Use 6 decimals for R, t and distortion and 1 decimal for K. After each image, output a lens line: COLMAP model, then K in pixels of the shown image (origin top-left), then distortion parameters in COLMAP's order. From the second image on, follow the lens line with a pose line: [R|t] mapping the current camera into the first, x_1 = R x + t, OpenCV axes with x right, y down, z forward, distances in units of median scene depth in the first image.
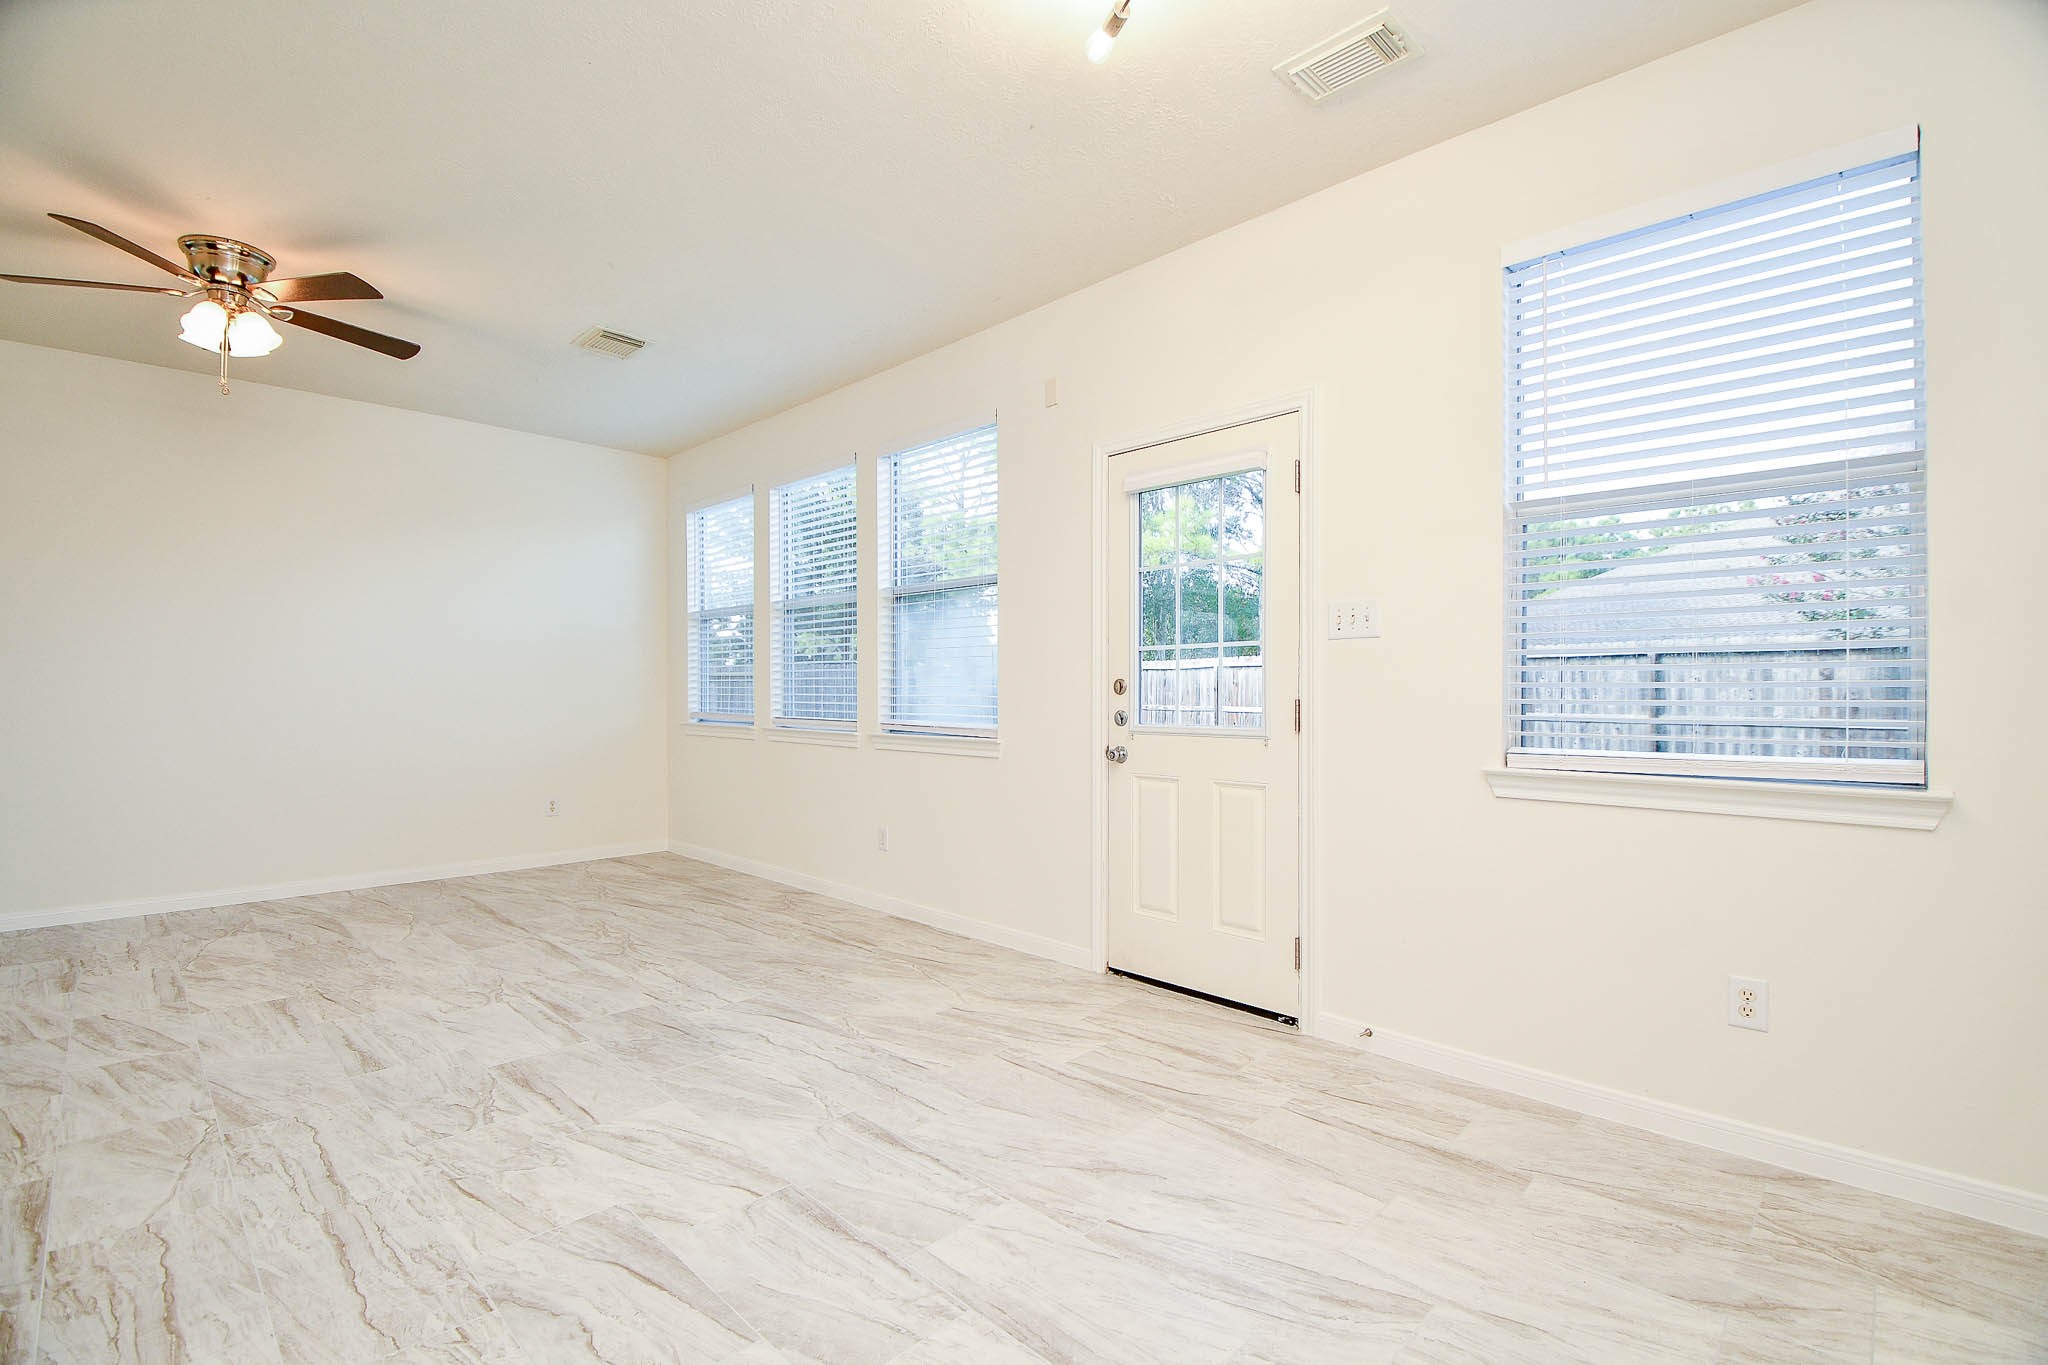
lens RADIAL K [[904.8, 0, 1030.2], [0, 904.8, 691.7], [0, 0, 1]] dist [-0.001741, -0.013863]
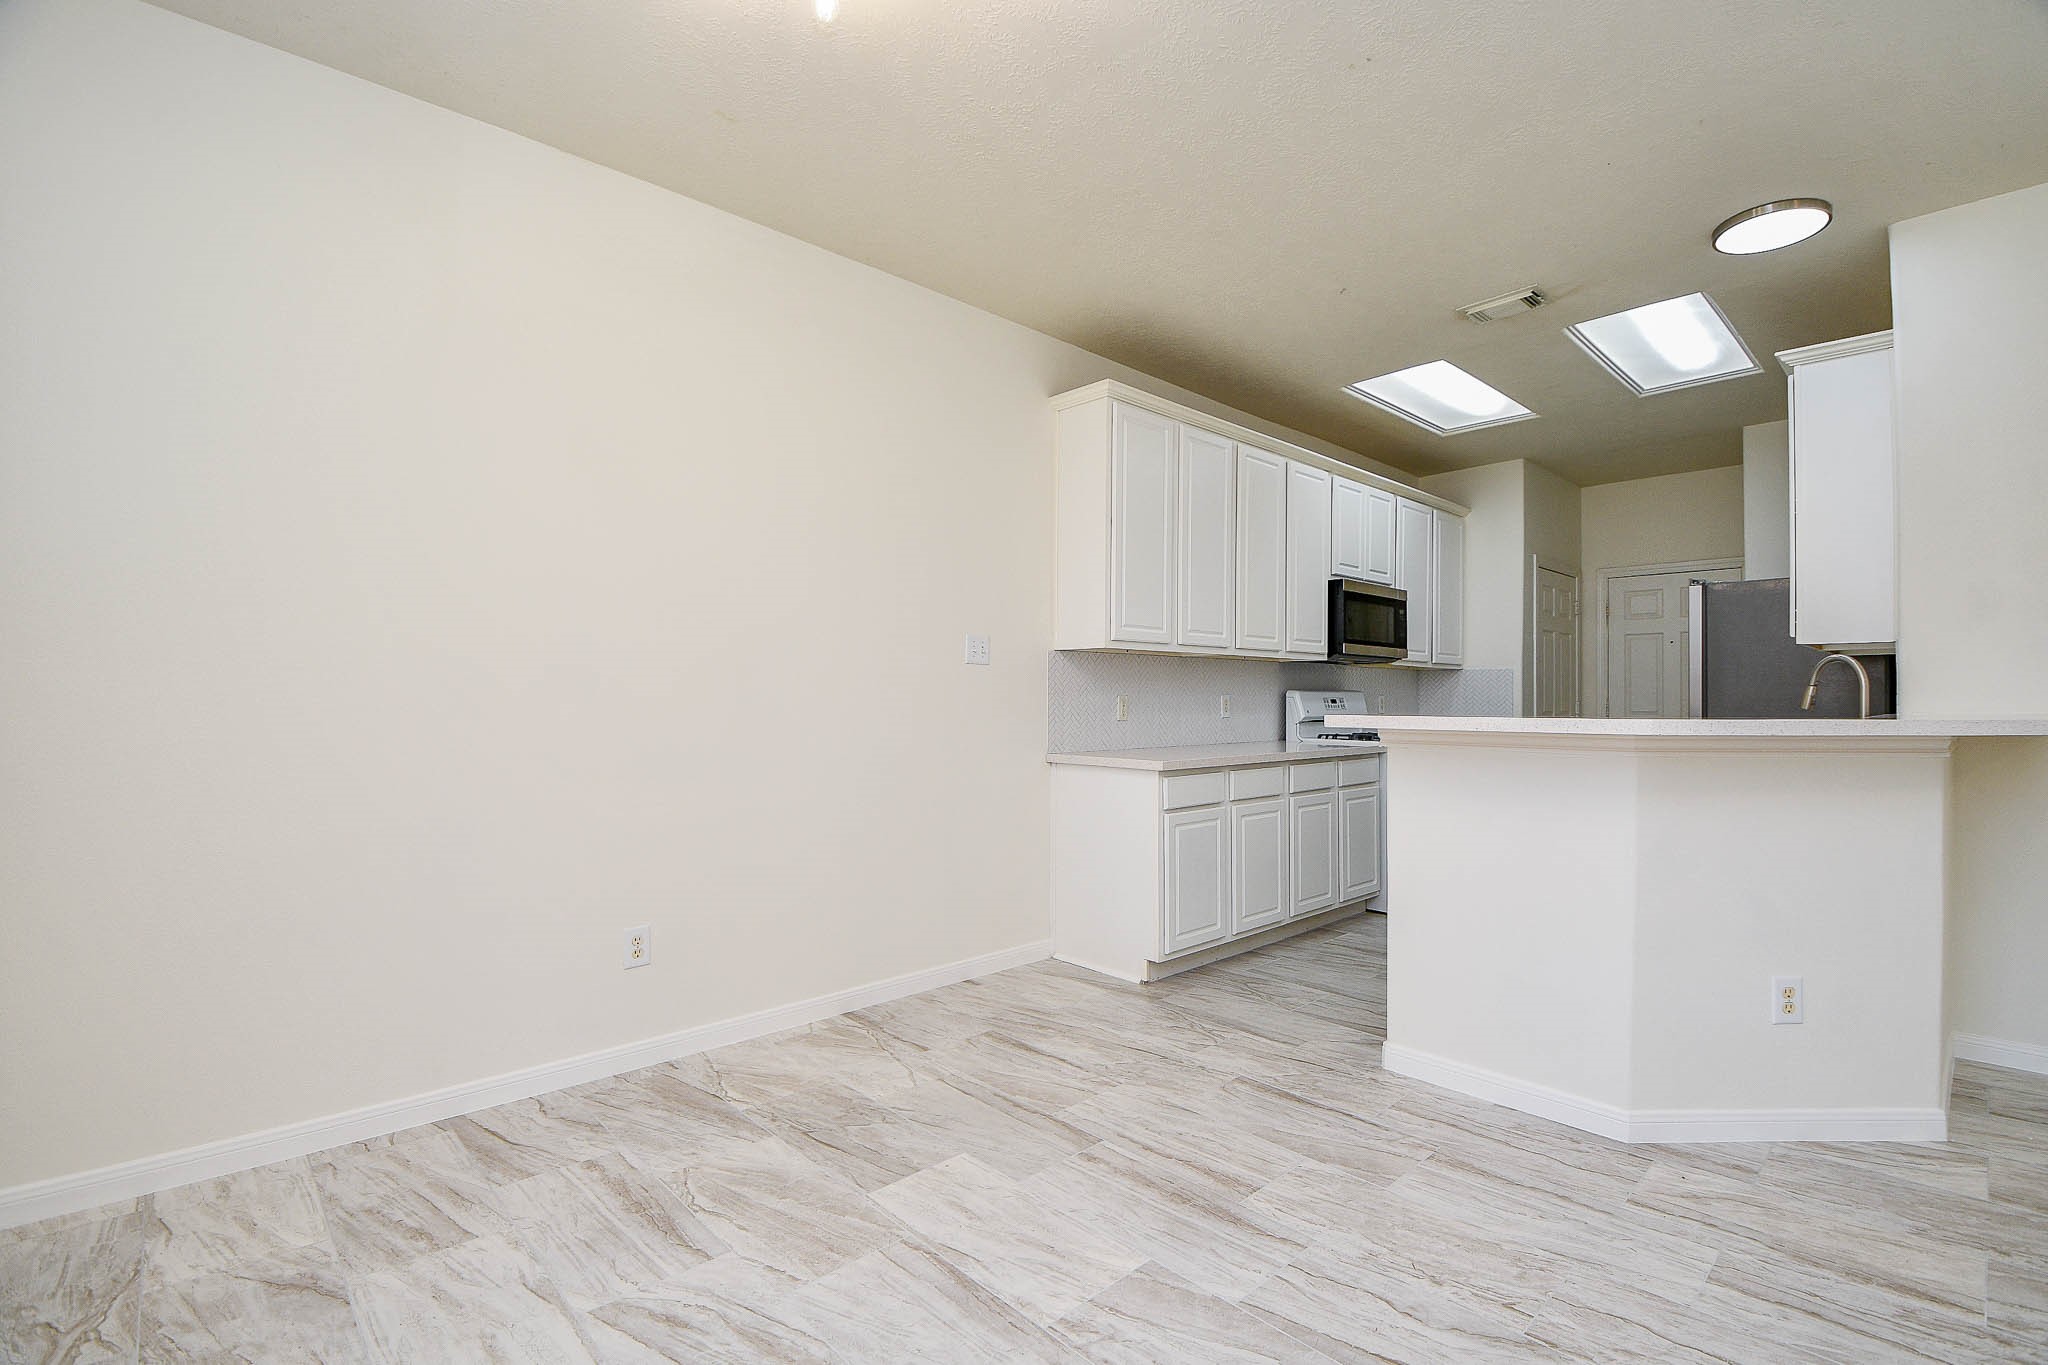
lens RADIAL K [[928.5, 0, 1030.1], [0, 928.5, 689.0], [0, 0, 1]] dist [-0.001375, -0.016479]
pose [[-0.999045, -0.002470, 0.043624, -0.066017], [-0.002709, 0.999982, -0.005438, -0.010459], [-0.043610, -0.005551, -0.999033, 1.430316]]
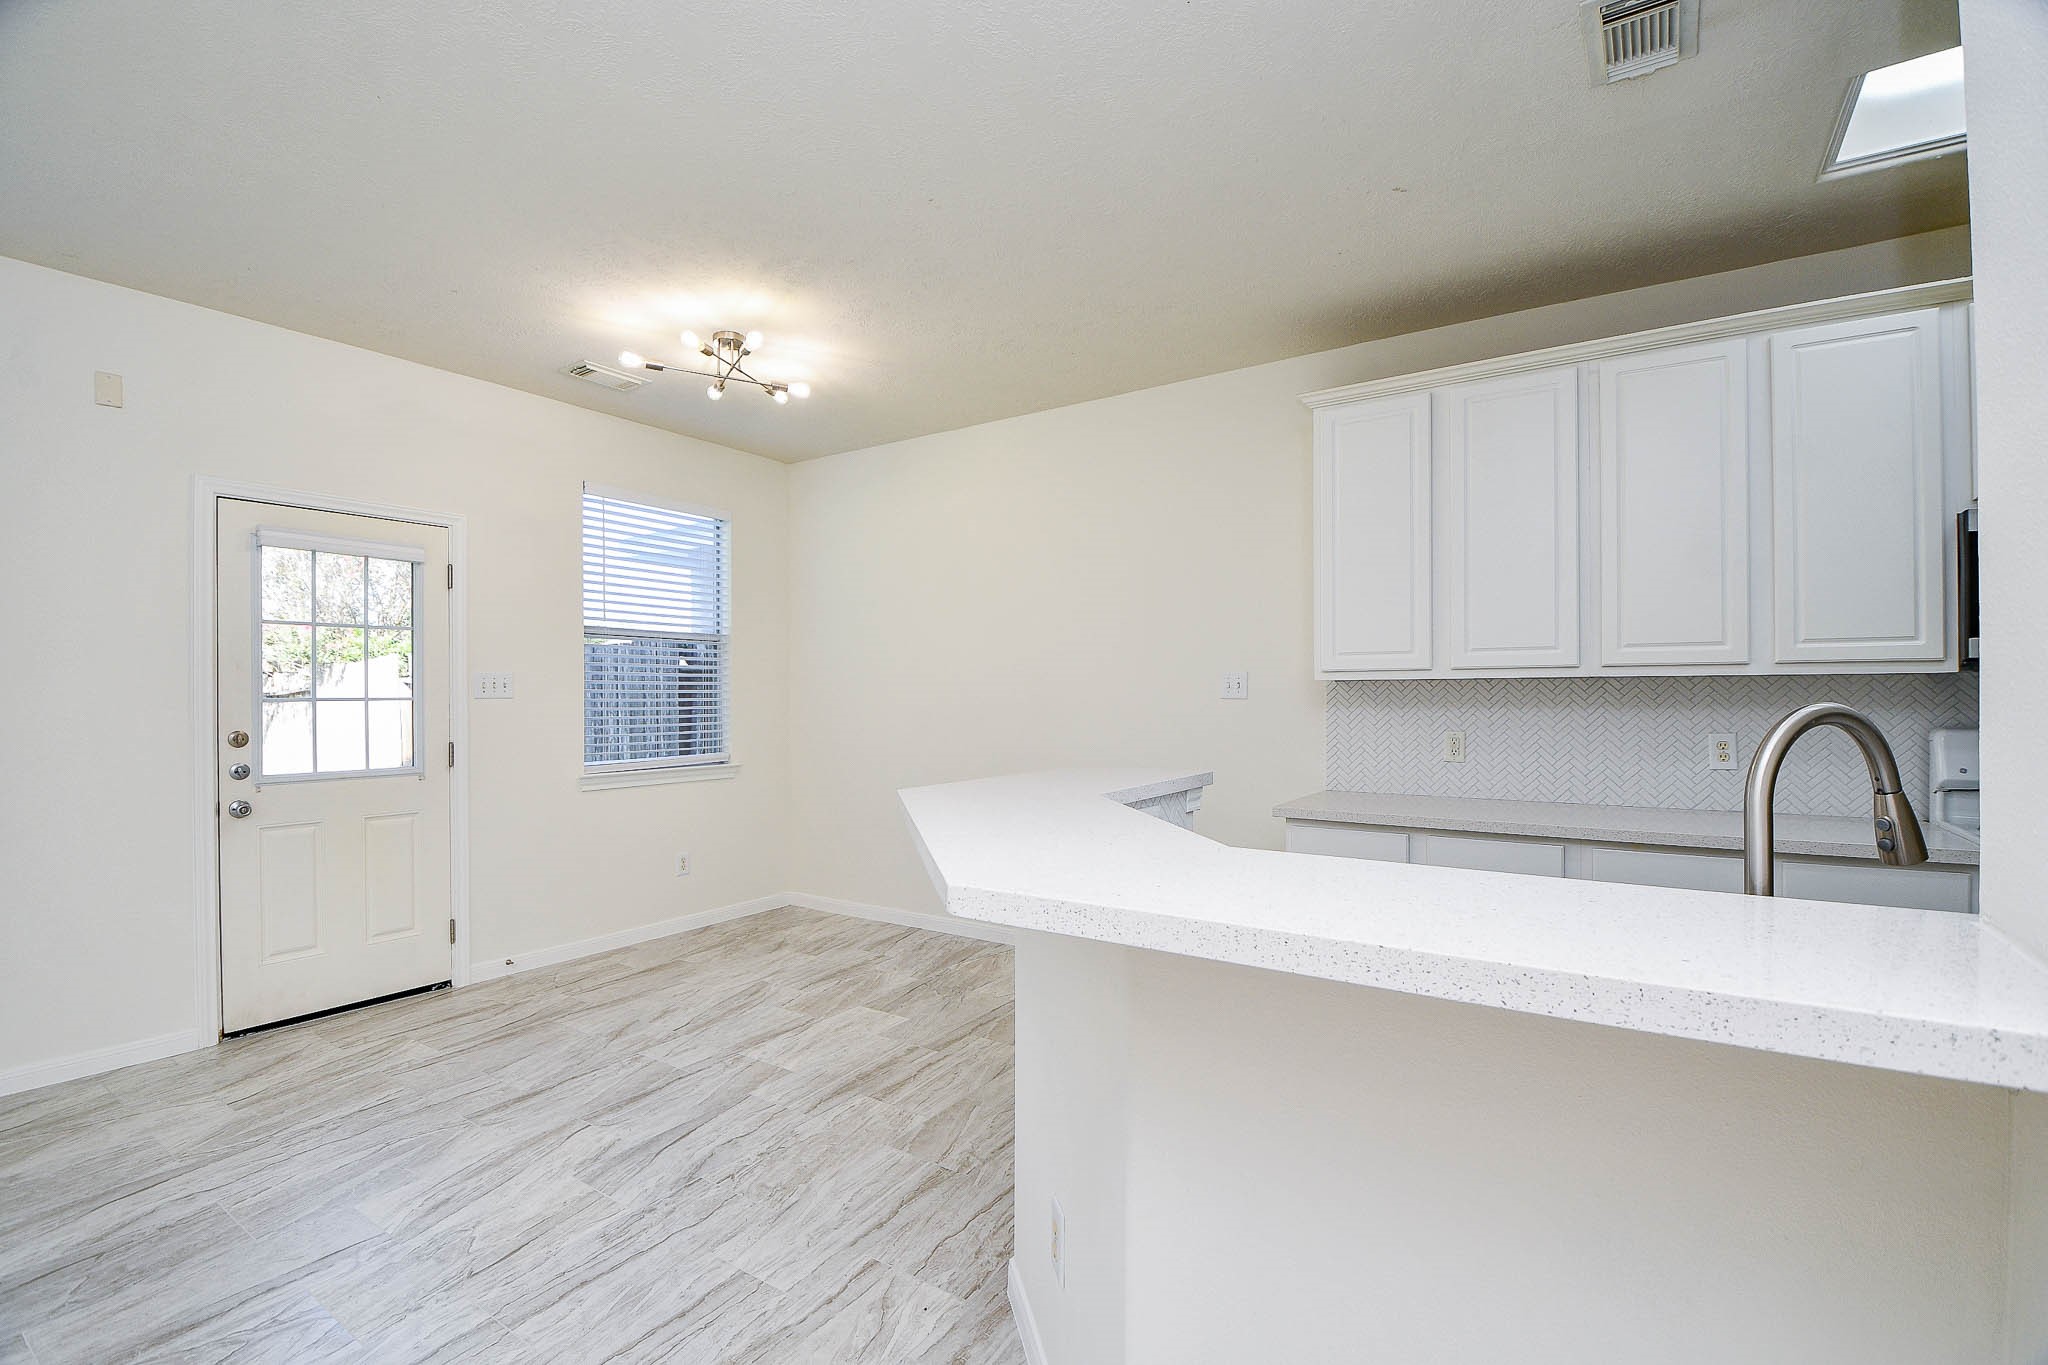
lens RADIAL K [[904.8, 0, 1030.2], [0, 904.8, 691.7], [0, 0, 1]] dist [-0.001741, -0.013863]
pose [[-0.181522, 0.002056, 0.983385, -1.519741], [0.007784, 0.999969, -0.000654, -0.076487], [-0.983356, 0.007536, -0.181532, 0.509609]]
